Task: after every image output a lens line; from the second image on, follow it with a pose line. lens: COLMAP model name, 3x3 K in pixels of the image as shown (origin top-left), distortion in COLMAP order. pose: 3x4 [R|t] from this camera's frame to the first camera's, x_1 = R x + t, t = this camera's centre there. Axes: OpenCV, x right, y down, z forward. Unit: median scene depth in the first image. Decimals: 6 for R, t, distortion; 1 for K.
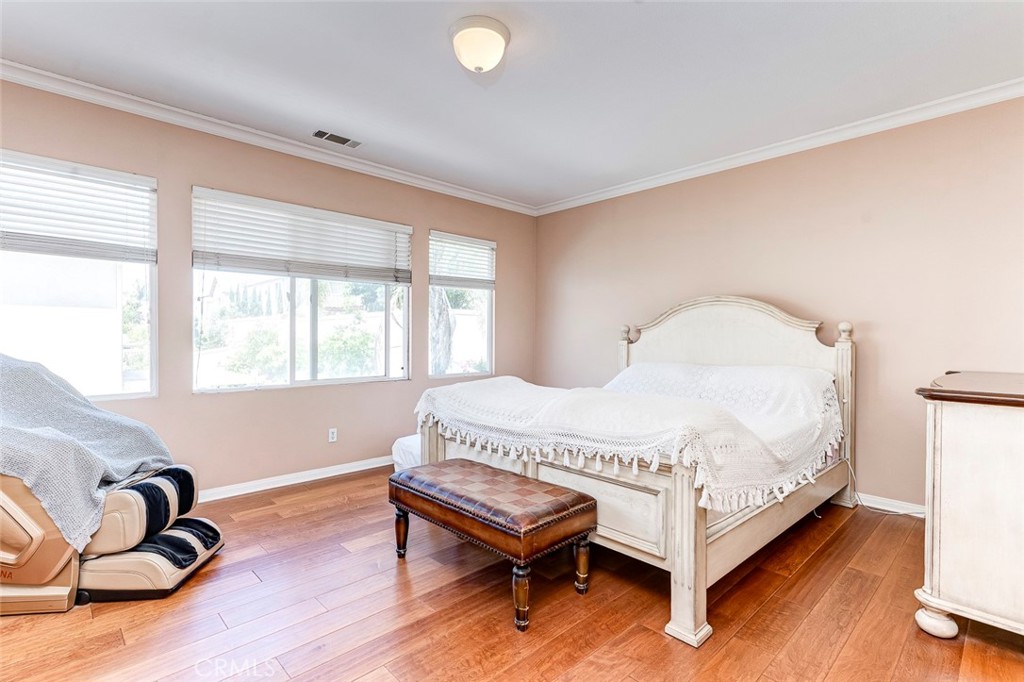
lens RADIAL K [[495.4, 0, 515.4], [0, 495.4, 347.6], [0, 0, 1]] dist [0.008396, 0.002142]
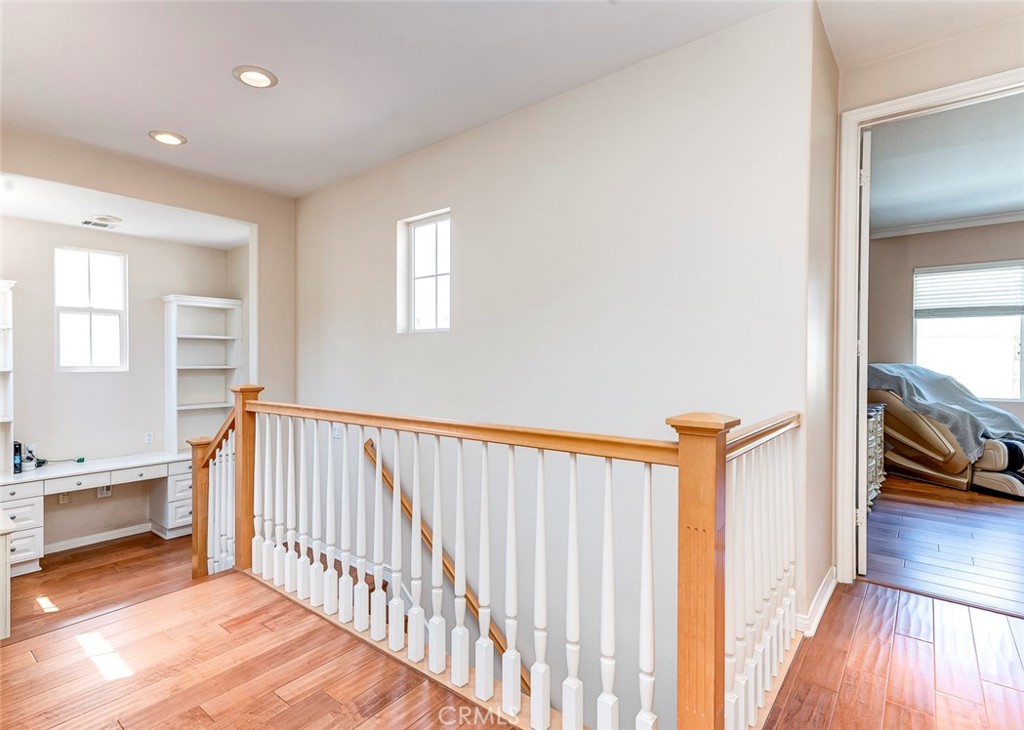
lens RADIAL K [[534.0, 0, 489.7], [0, 534.0, 360.0], [0, 0, 1]] dist [0.005811, 0.005601]
pose [[0.124034, -0.005605, -0.992262, 0.657267], [-0.024123, 0.999671, -0.008662, 0.022332], [0.991985, 0.025011, 0.123858, -0.759341]]
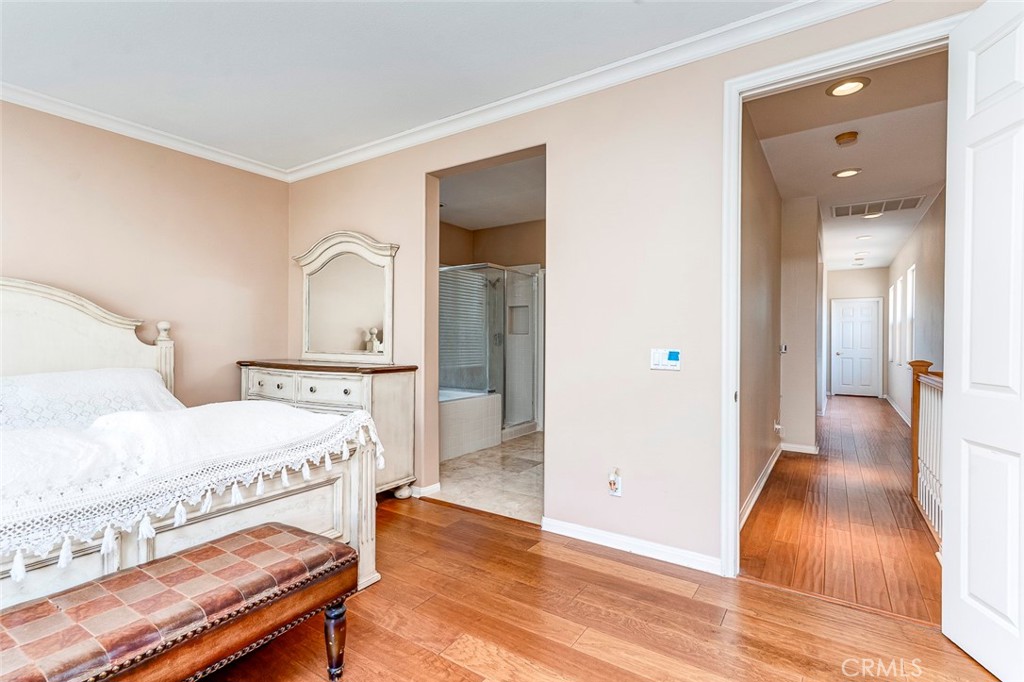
lens RADIAL K [[495.4, 0, 516.9], [0, 495.4, 342.9], [0, 0, 1]] dist [0.008396, 0.002142]
pose [[-0.245452, -0.015457, 0.969286, -0.790396], [0.014258, 0.999707, 0.019553, -0.024167], [-0.969304, 0.018620, -0.245160, 0.794563]]
